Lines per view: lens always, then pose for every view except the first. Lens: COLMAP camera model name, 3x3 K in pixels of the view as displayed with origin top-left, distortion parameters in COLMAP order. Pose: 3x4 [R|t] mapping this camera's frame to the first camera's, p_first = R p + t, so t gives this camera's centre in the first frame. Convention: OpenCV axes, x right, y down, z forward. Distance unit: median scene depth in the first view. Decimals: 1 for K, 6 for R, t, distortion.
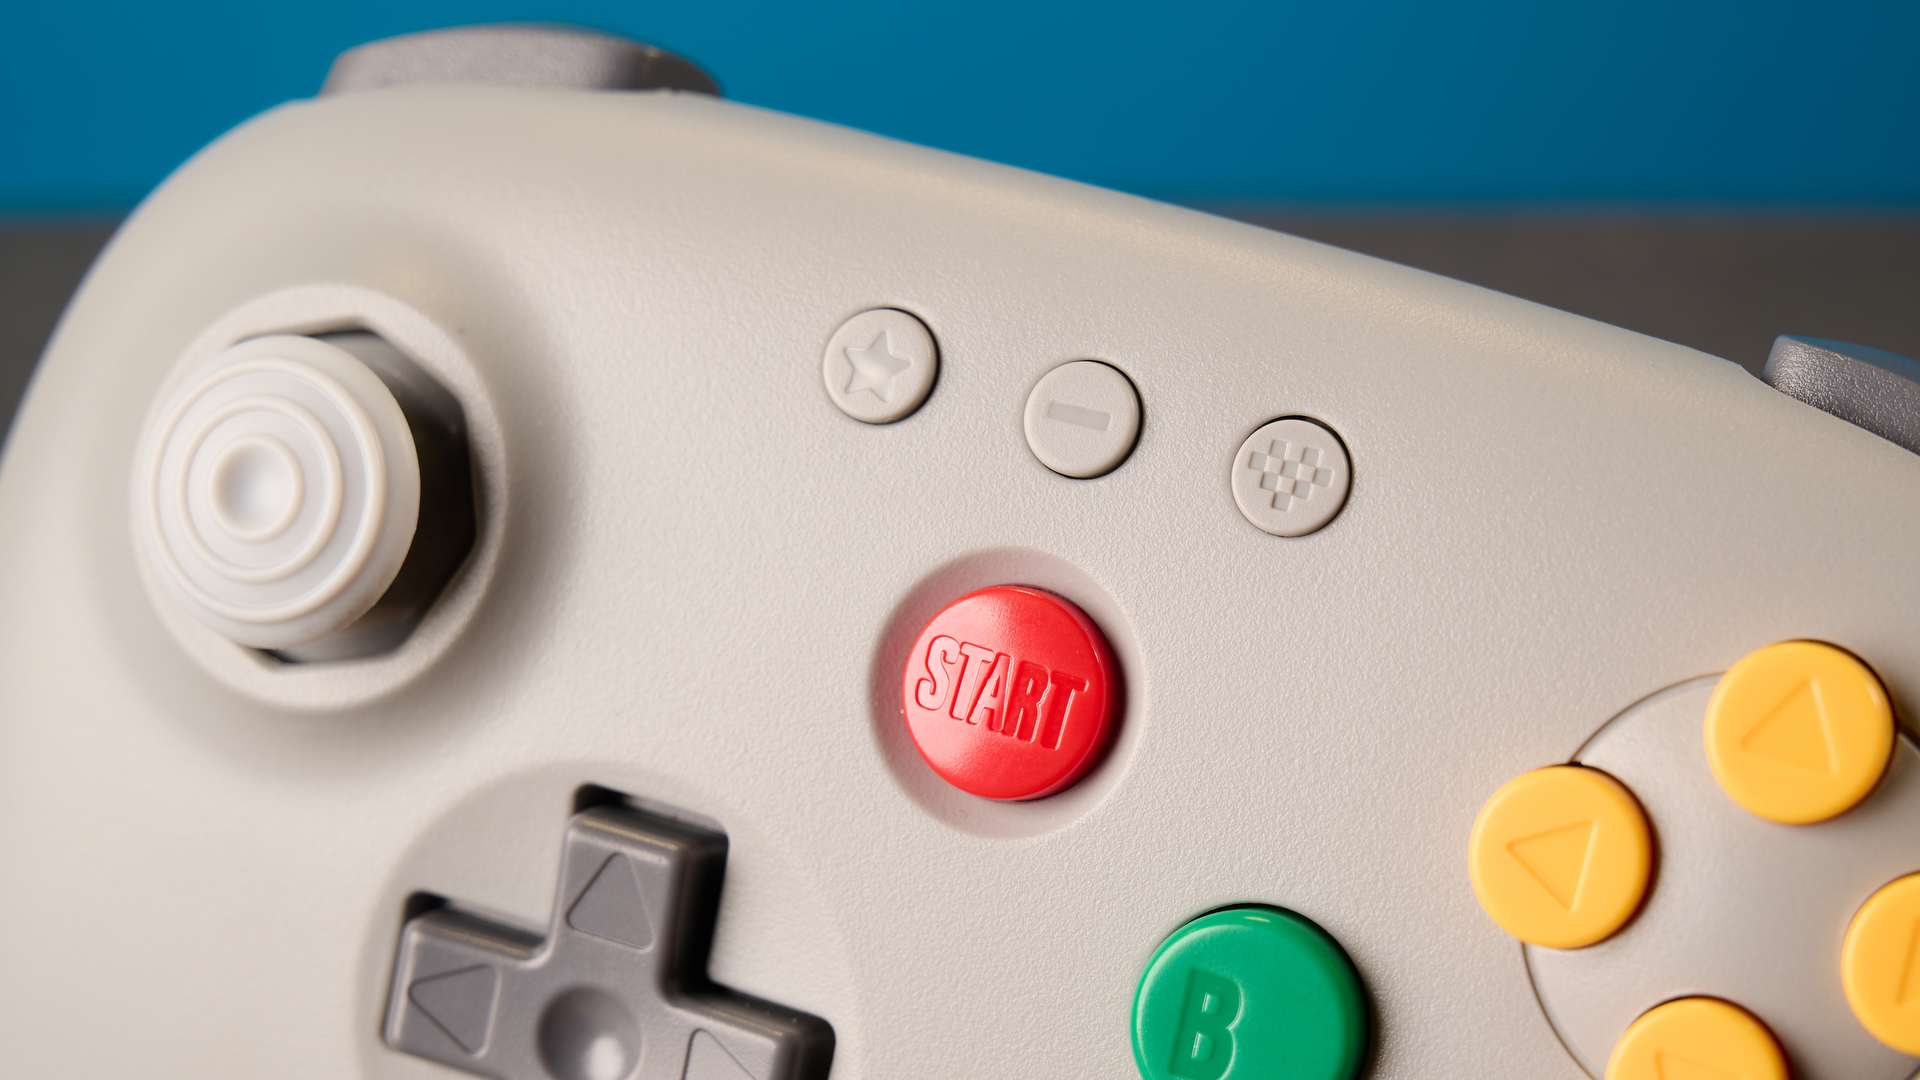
lens RADIAL K [[3515.4, 0, 949.8], [0, 3515.4, 532.7], [0, 0, 1]] dist [-0.126458, 0.000000]
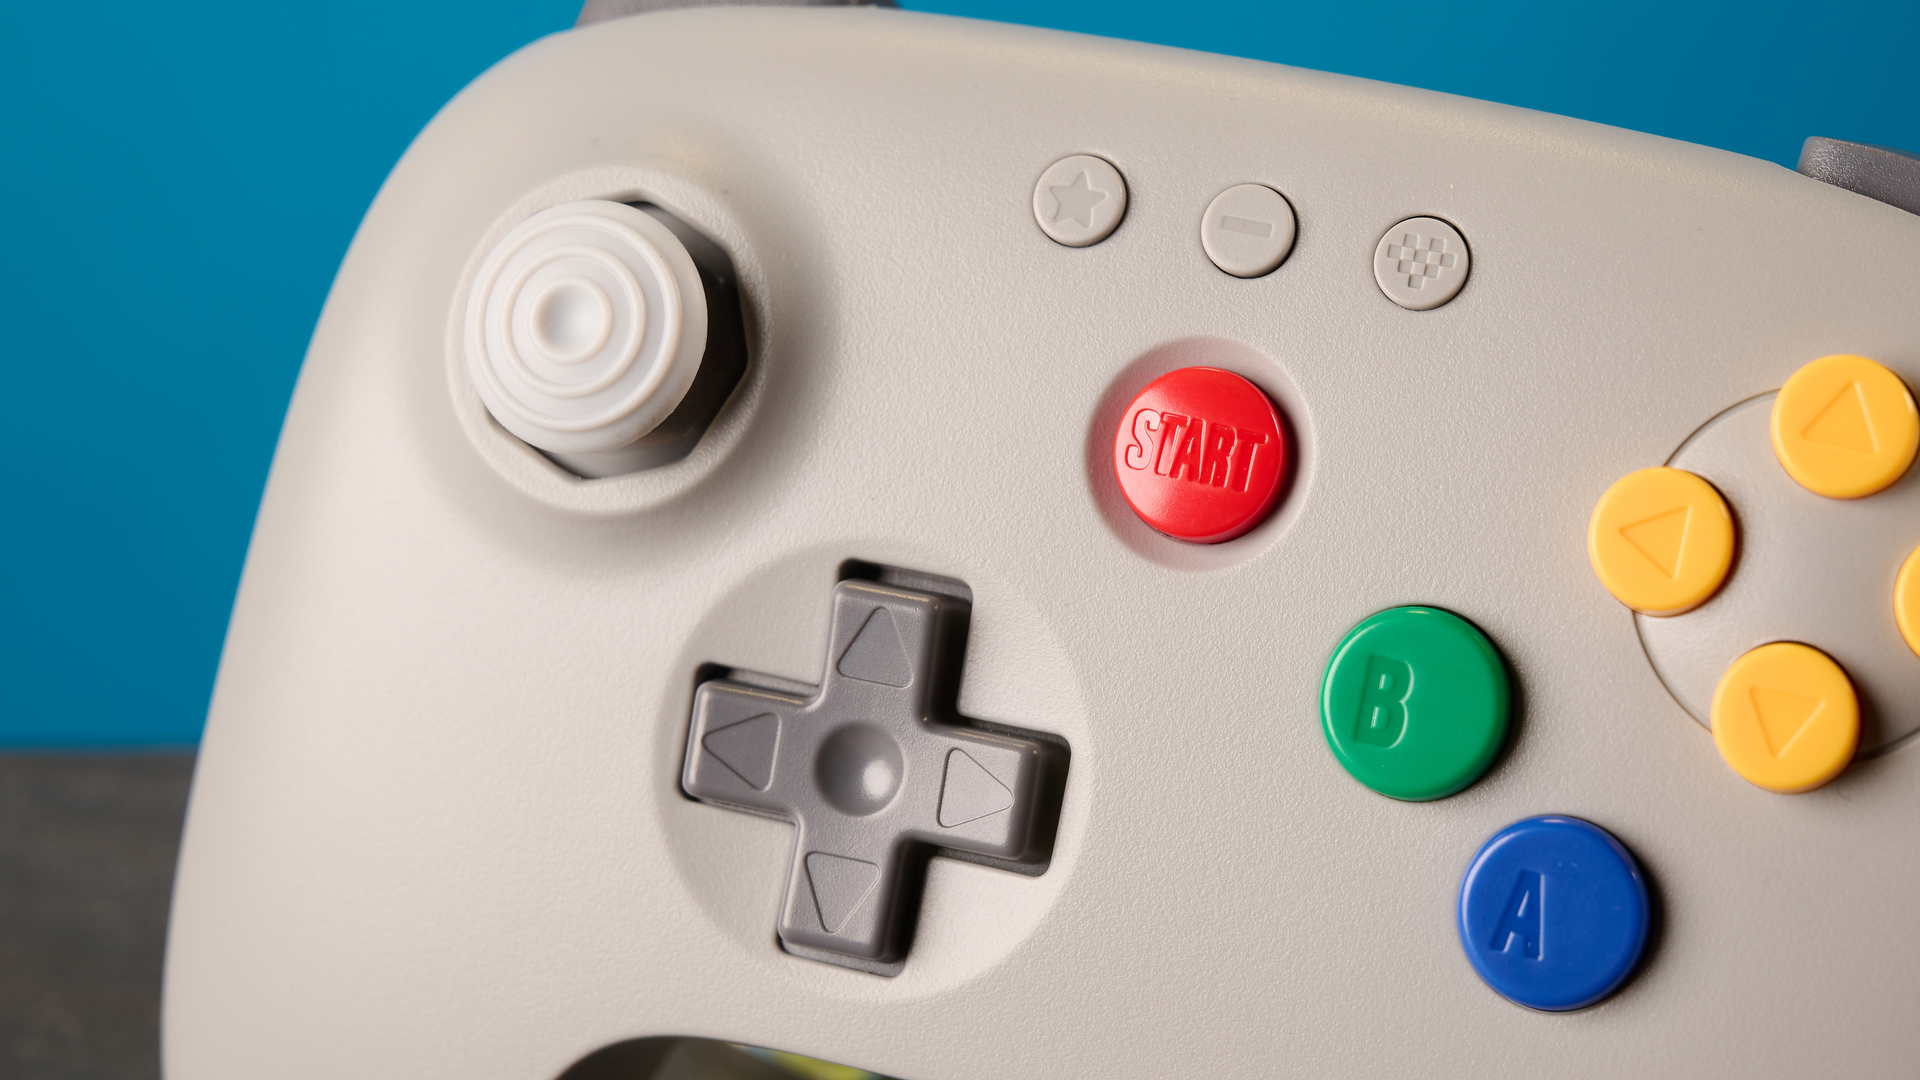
lens RADIAL K [[3880.8, 0, 975.4], [0, 3880.8, 547.1], [0, 0, 1]] dist [-0.023560, 0.000000]
pose [[0.997170, -0.042546, 0.061982, -0.147185], [0.048312, 0.994331, -0.094715, 0.202457], [-0.057601, 0.097442, 0.993573, -0.341837]]
